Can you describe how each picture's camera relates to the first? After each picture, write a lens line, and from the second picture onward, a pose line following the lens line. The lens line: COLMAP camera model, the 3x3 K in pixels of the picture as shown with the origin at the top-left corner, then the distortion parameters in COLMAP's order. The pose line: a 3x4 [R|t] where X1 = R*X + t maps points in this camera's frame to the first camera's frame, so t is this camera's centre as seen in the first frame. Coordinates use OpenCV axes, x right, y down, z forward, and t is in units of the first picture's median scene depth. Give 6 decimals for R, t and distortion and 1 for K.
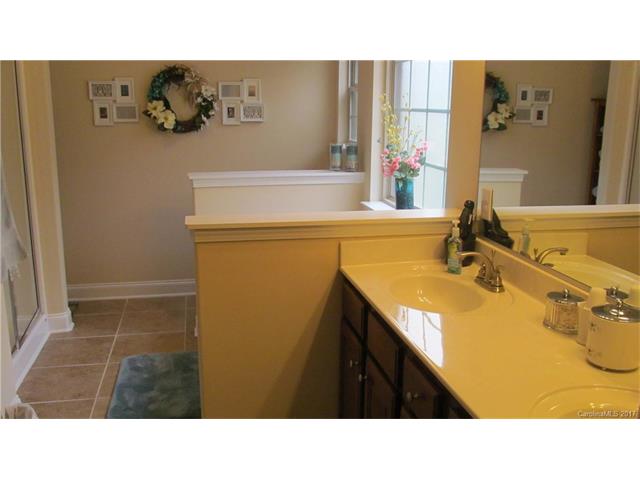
lens RADIAL K [[615.8, 0, 320.0], [0, 615.8, 240.0], [0, 0, 1]] dist [-0.044174, 0.004709]
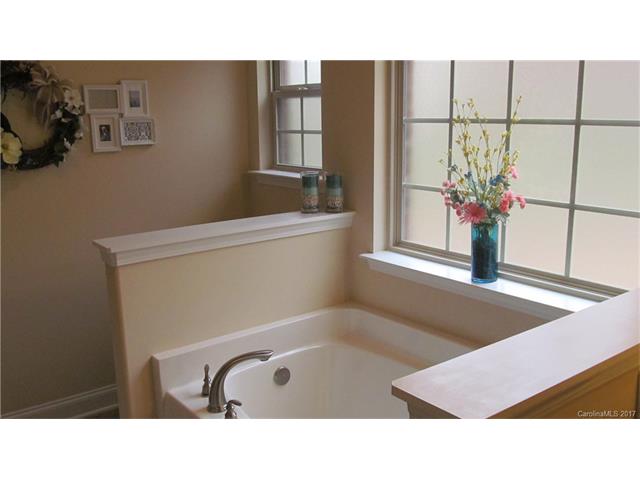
lens RADIAL K [[615.8, 0, 320.0], [0, 615.8, 240.0], [0, 0, 1]] dist [-0.044174, 0.004709]
pose [[0.898760, -0.108140, 0.424895, -0.231557], [0.114443, 0.993372, 0.010747, -0.079091], [-0.423241, 0.038967, 0.905179, 0.337914]]
